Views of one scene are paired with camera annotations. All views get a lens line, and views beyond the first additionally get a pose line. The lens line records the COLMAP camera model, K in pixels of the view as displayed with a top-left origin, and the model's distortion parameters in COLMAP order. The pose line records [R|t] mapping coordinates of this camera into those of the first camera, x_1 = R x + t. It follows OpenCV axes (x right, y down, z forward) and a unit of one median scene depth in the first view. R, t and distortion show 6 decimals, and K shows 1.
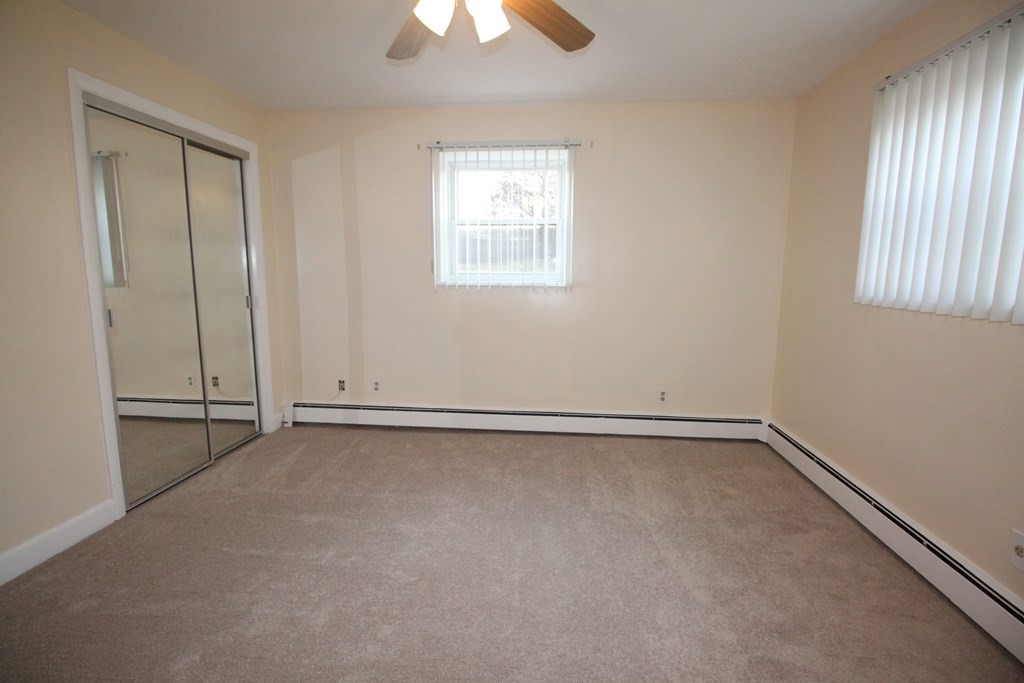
lens RADIAL K [[477.7, 0, 515.8], [0, 477.7, 338.2], [0, 0, 1]] dist [0.001936, -0.015462]
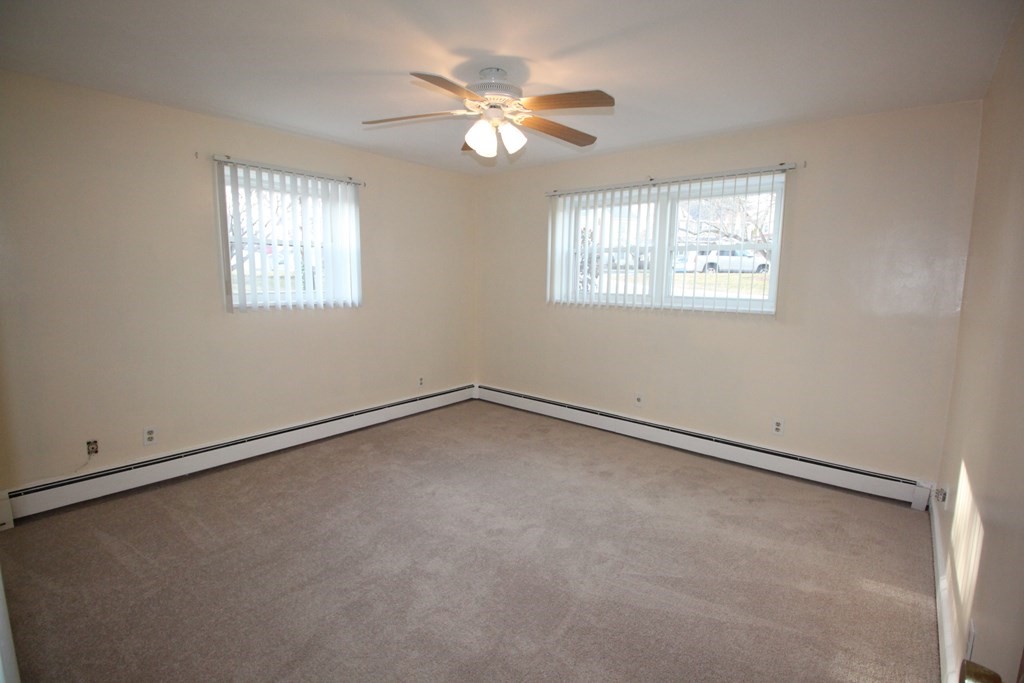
lens RADIAL K [[477.7, 0, 515.8], [0, 477.7, 338.2], [0, 0, 1]] dist [0.001936, -0.015462]
pose [[0.570720, -0.109313, 0.813836, -0.647589], [0.121249, 0.991454, 0.048142, -0.030318], [-0.812144, 0.071202, 0.579097, 0.018509]]
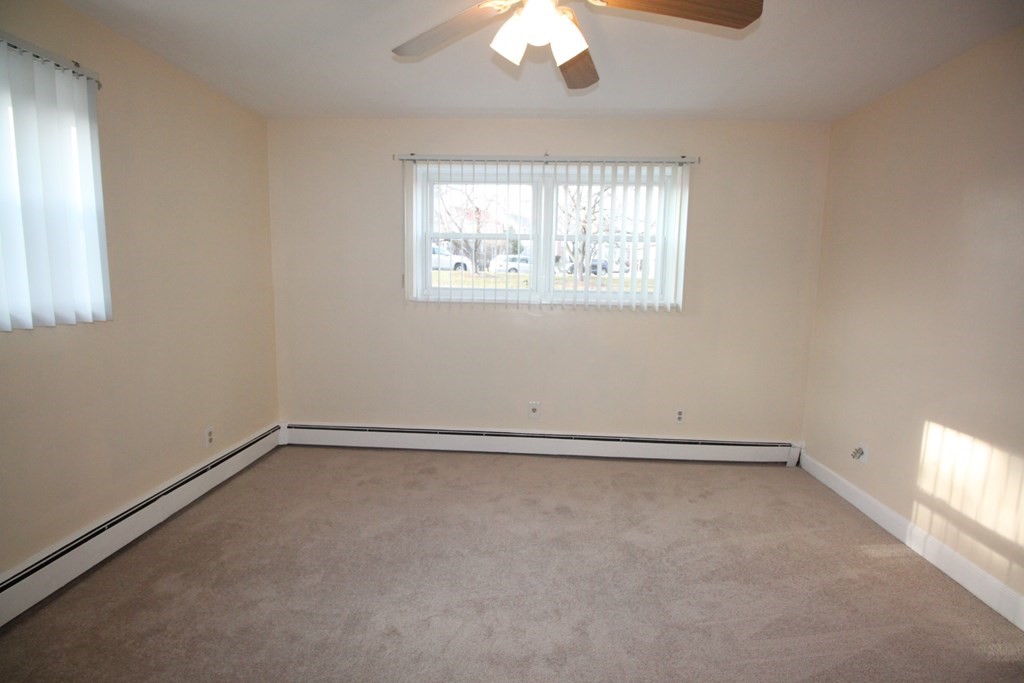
lens RADIAL K [[477.7, 0, 515.8], [0, 477.7, 338.2], [0, 0, 1]] dist [0.001936, -0.015462]
pose [[-0.035579, -0.135701, 0.990111, -0.517520], [0.138762, 0.980470, 0.139366, -0.088161], [-0.989686, 0.142349, -0.016054, 0.519455]]
